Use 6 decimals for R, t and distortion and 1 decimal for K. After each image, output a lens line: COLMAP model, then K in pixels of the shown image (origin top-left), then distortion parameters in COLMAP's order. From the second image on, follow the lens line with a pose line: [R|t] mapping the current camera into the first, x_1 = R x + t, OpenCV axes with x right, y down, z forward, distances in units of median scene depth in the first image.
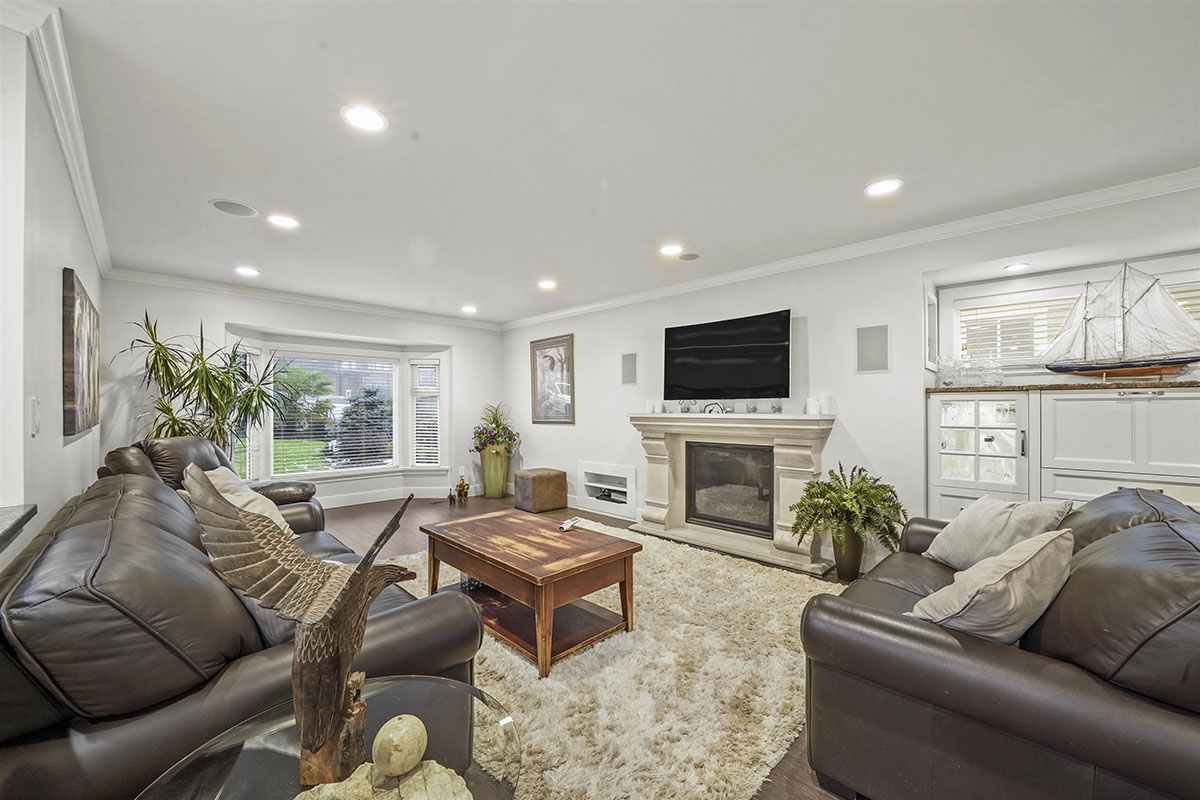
lens RADIAL K [[451.4, 0, 601.2], [0, 451.4, 409.9], [0, 0, 1]] dist [-0.016947, -0.000124]
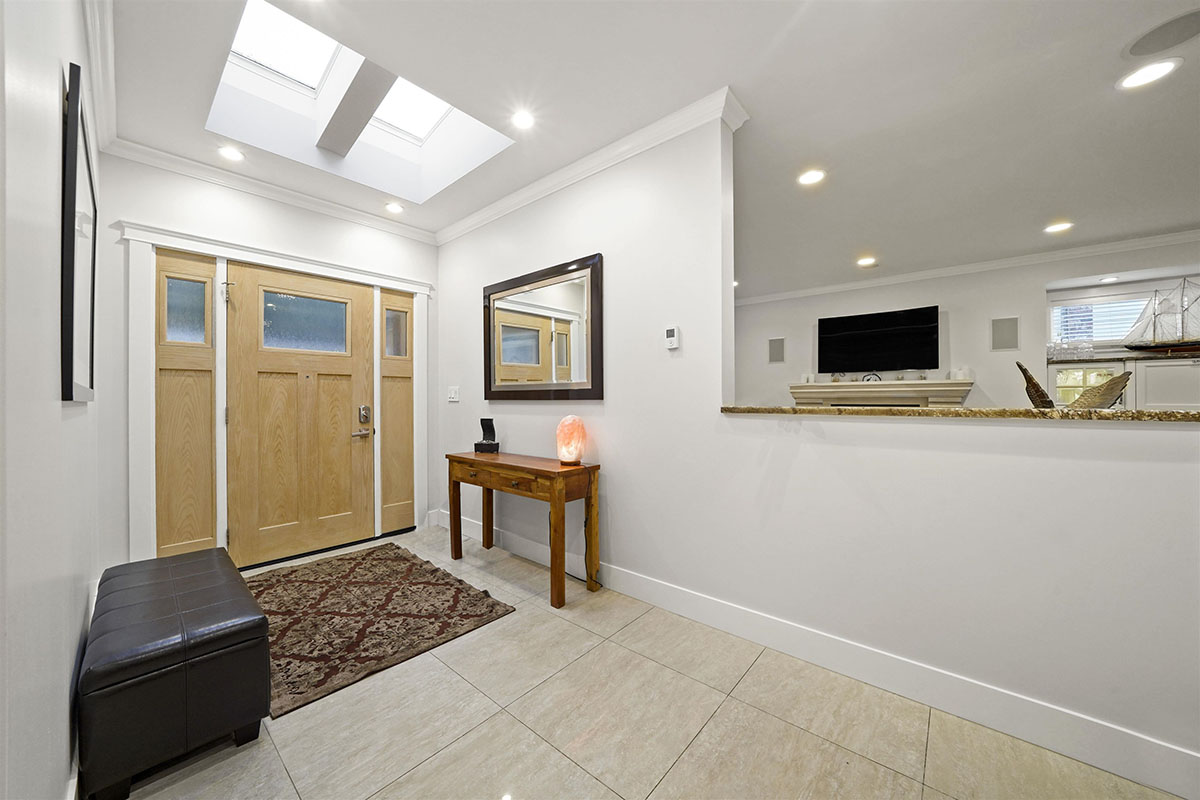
lens RADIAL K [[419.5, 0, 603.6], [0, 419.5, 397.2], [0, 0, 1]] dist [-0.014669, 0.000356]
pose [[0.998004, 0.001322, 0.063133, -0.638242], [-0.000952, 0.999982, -0.005885, 0.063810], [-0.063140, 0.005813, 0.997988, -0.202627]]
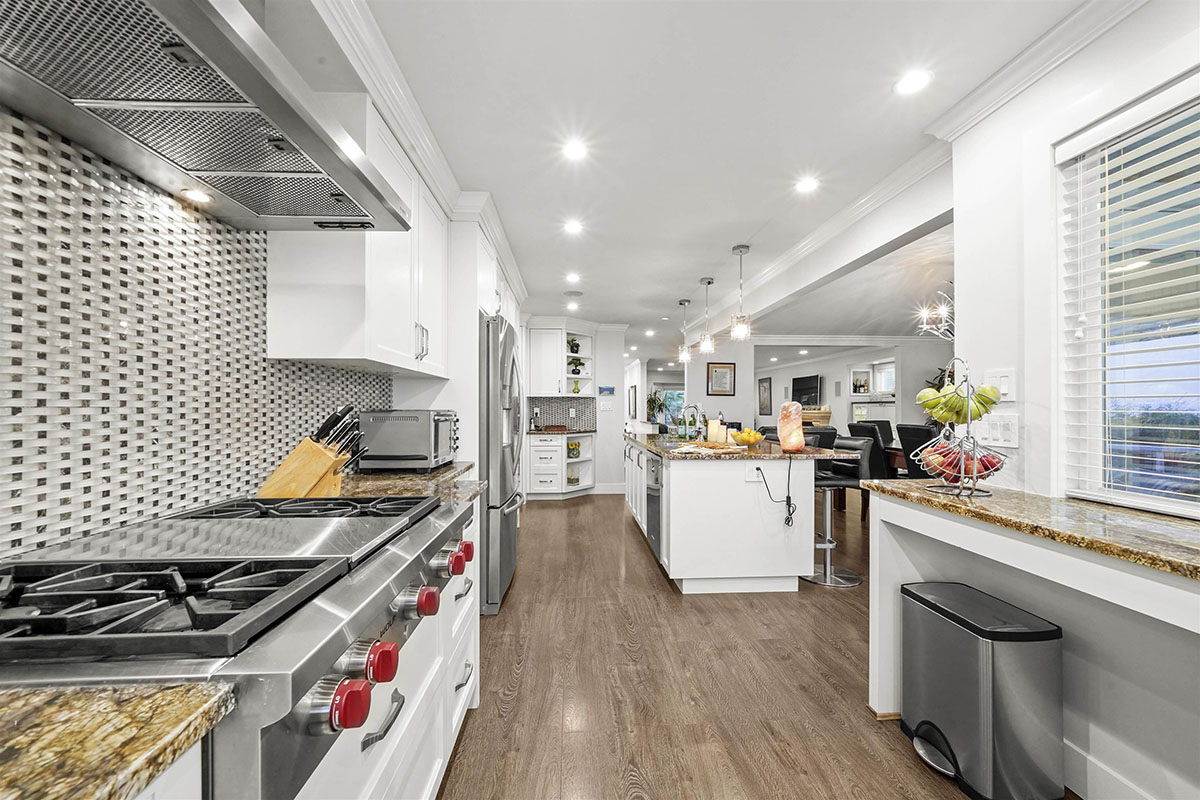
lens RADIAL K [[451.4, 0, 599.7], [0, 451.4, 402.1], [0, 0, 1]] dist [-0.016947, -0.000124]
pose [[0.744673, -0.009509, -0.667362, 1.183058], [-0.005520, 0.999777, -0.020404, 0.018274], [0.667407, 0.018878, 0.744454, -1.906346]]
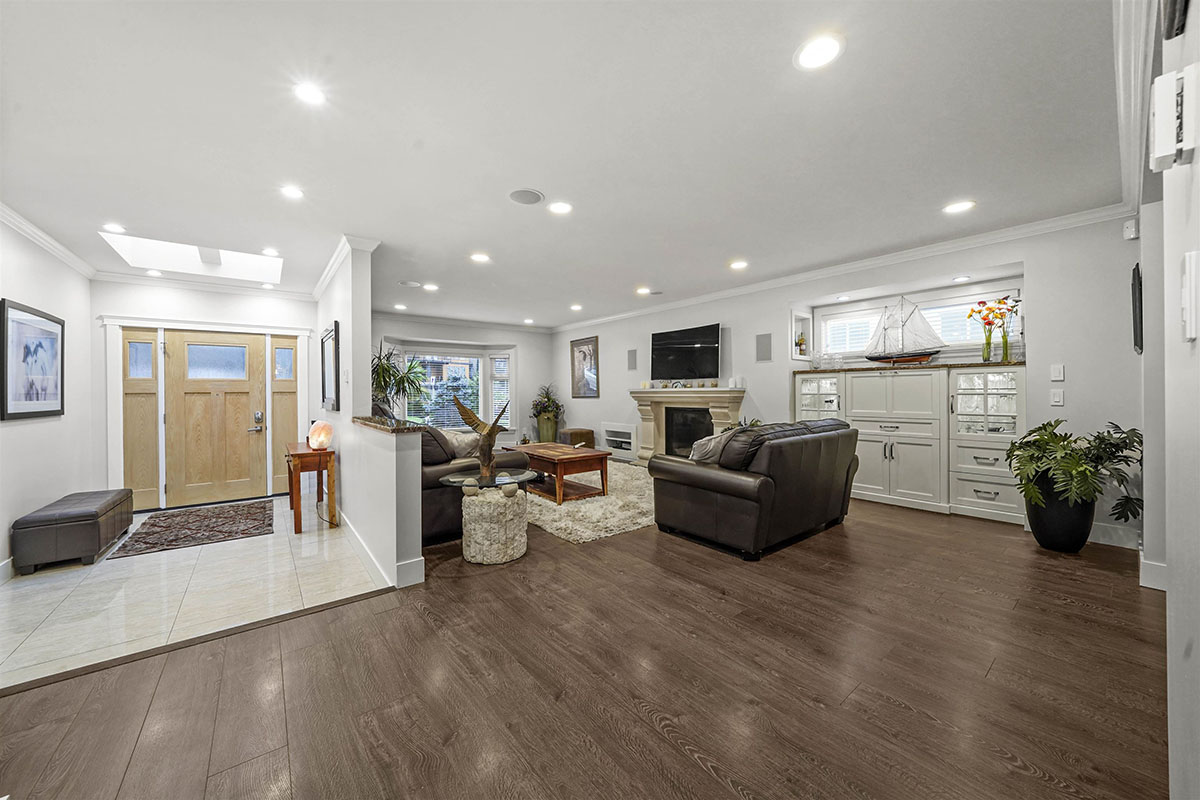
lens RADIAL K [[419.5, 0, 602.1], [0, 419.5, 394.0], [0, 0, 1]] dist [-0.014669, 0.000356]
pose [[0.992630, -0.004757, -0.121093, 0.165287], [0.005079, 0.999984, 0.002356, 0.023576], [0.121080, -0.002954, 0.992638, -0.500591]]
